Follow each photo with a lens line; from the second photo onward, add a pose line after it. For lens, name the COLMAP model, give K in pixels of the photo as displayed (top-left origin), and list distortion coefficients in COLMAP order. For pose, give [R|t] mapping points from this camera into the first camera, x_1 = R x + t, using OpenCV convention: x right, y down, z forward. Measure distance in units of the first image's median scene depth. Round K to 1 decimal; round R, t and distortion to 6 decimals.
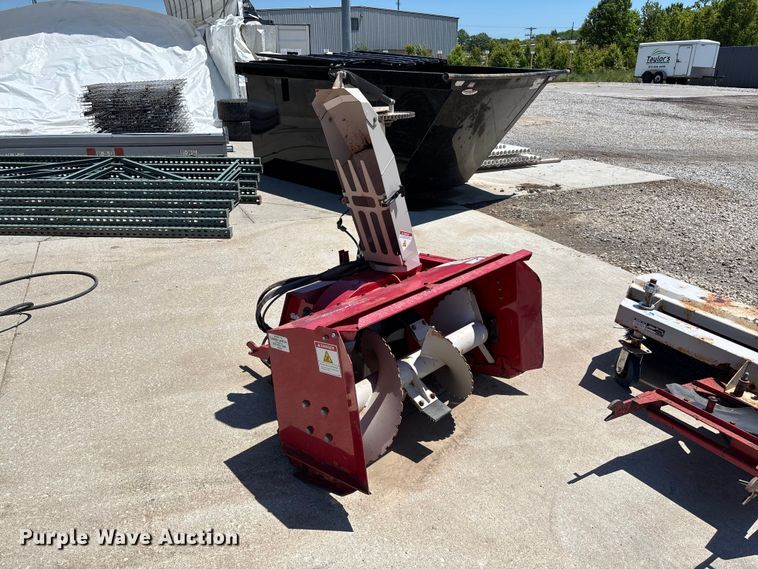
lens RADIAL K [[576.0, 0, 378.5], [0, 576.0, 287.9], [0, 0, 1]] dist [0.078277, -0.095259]
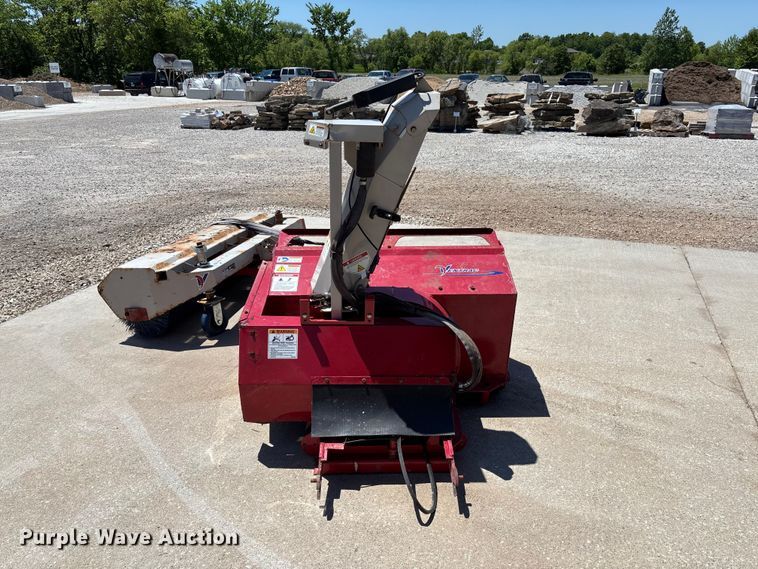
lens RADIAL K [[582.5, 0, 379.0], [0, 582.5, 284.5], [0, 0, 1]] dist [0.072366, -0.084365]
pose [[-0.712292, -0.255896, 0.653573, -0.247128], [0.251909, 0.775926, 0.578343, -0.225949], [-0.655120, 0.576590, -0.488224, 0.566053]]
